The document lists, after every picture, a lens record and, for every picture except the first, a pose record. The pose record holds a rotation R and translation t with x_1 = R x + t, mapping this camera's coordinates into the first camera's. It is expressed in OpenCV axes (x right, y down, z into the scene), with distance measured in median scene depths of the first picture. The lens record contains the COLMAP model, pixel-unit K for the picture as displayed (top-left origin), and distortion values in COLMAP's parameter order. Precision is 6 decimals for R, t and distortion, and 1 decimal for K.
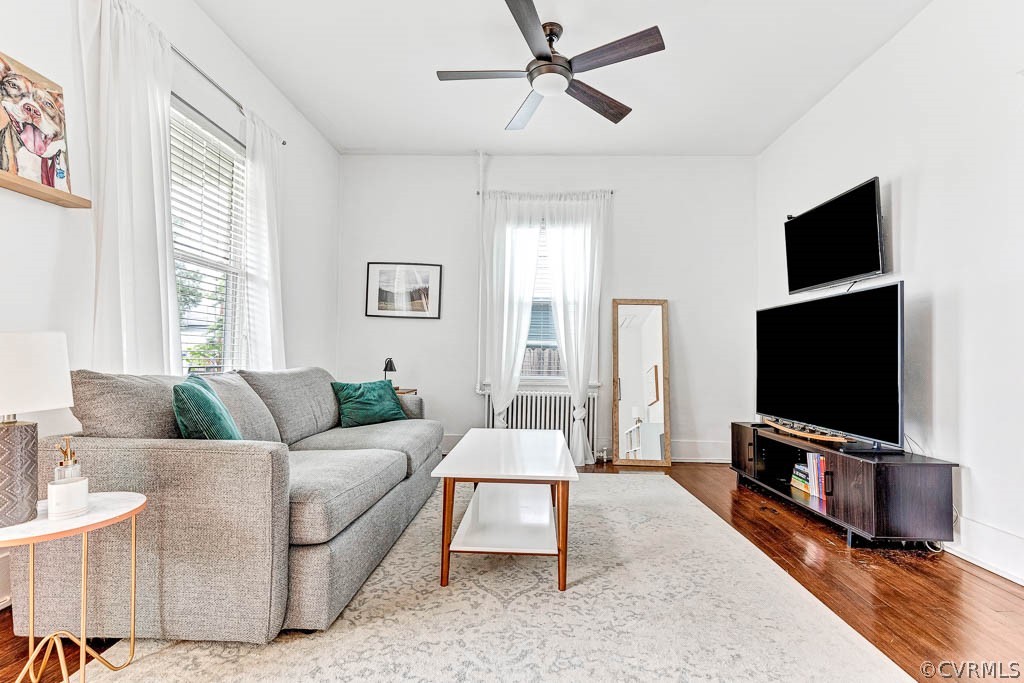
lens RADIAL K [[491.3, 0, 531.0], [0, 491.3, 350.3], [0, 0, 1]] dist [0.002092, 0.000144]
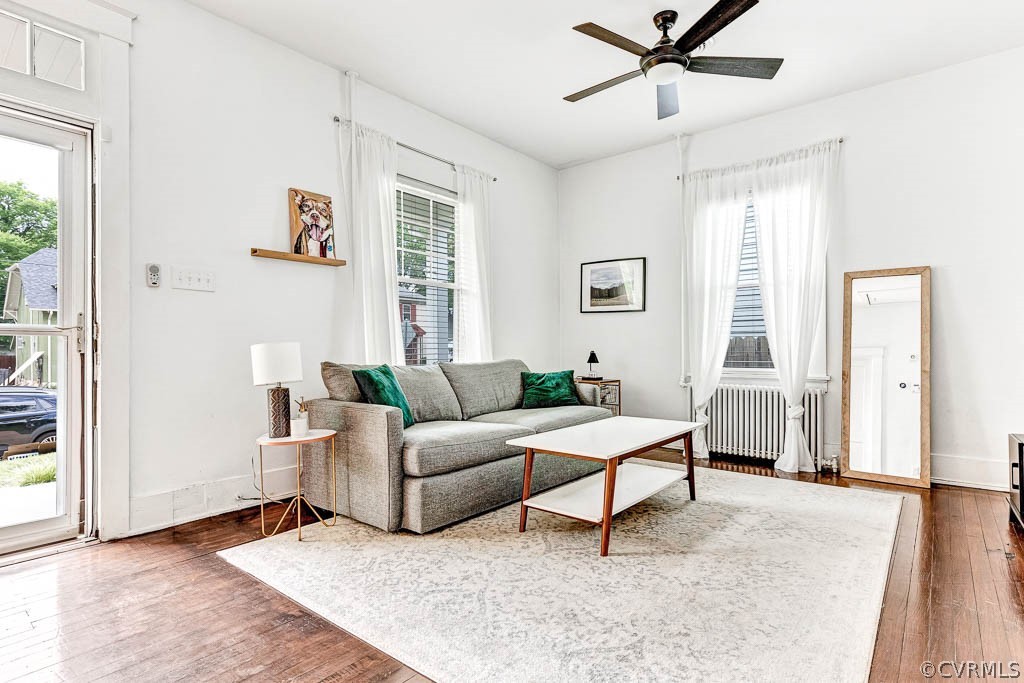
lens RADIAL K [[536.2, 0, 514.0], [0, 536.2, 350.3], [0, 0, 1]] dist [0.004380, -0.000361]
pose [[0.783325, -0.017639, -0.621363, 0.472124], [0.028258, 0.999574, 0.007248, 0.002384], [0.620970, -0.023236, 0.783490, -0.054499]]
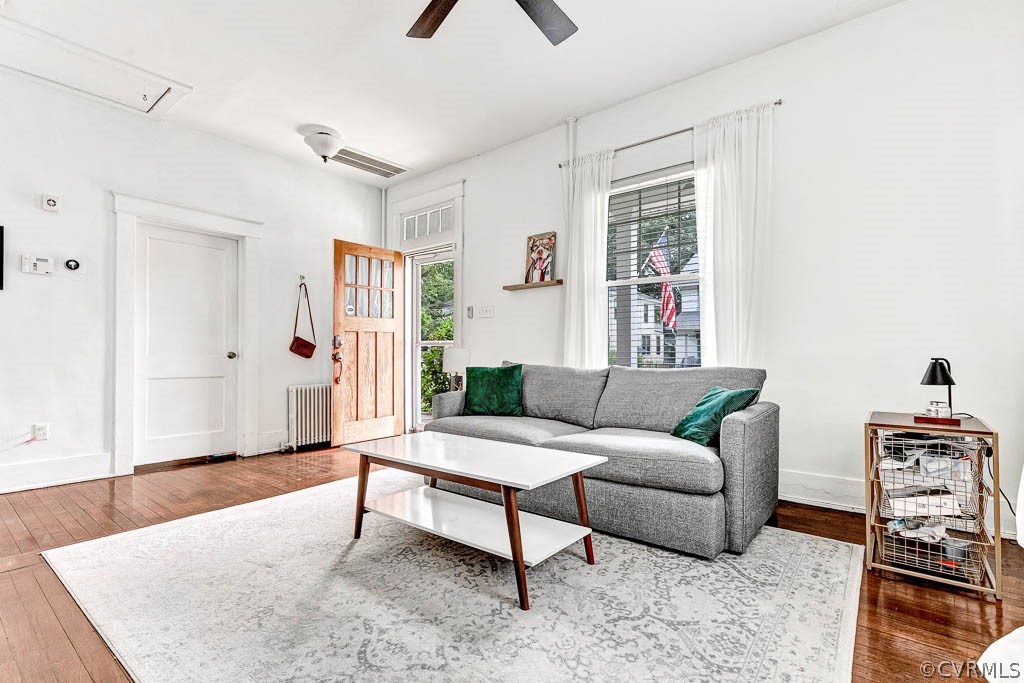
lens RADIAL K [[491.3, 0, 506.0], [0, 491.3, 347.7], [0, 0, 1]] dist [0.002092, 0.000144]
pose [[-0.638927, -0.014785, -0.769125, 0.562720], [0.010627, 0.999550, -0.028042, 0.023442], [0.769194, -0.026091, -0.638482, 1.488328]]
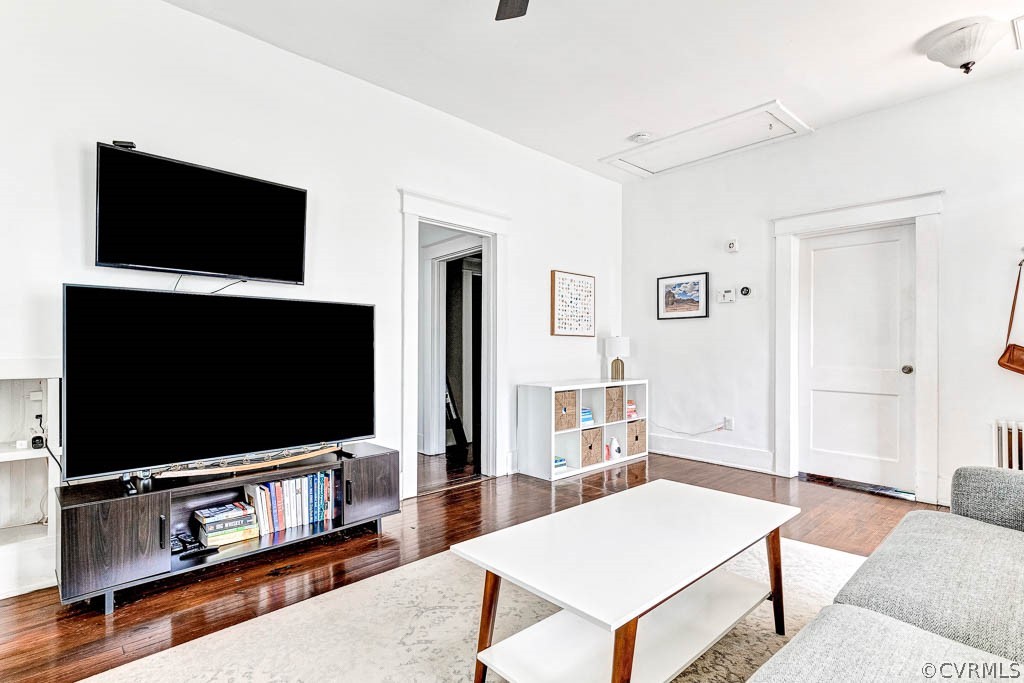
lens RADIAL K [[491.3, 0, 502.6], [0, 491.3, 347.6], [0, 0, 1]] dist [0.002092, 0.000144]
pose [[-0.659486, -0.006140, 0.751691, -0.367375], [-0.021091, 0.999724, -0.010338, -0.027580], [-0.751421, -0.022671, -0.659434, 1.417012]]
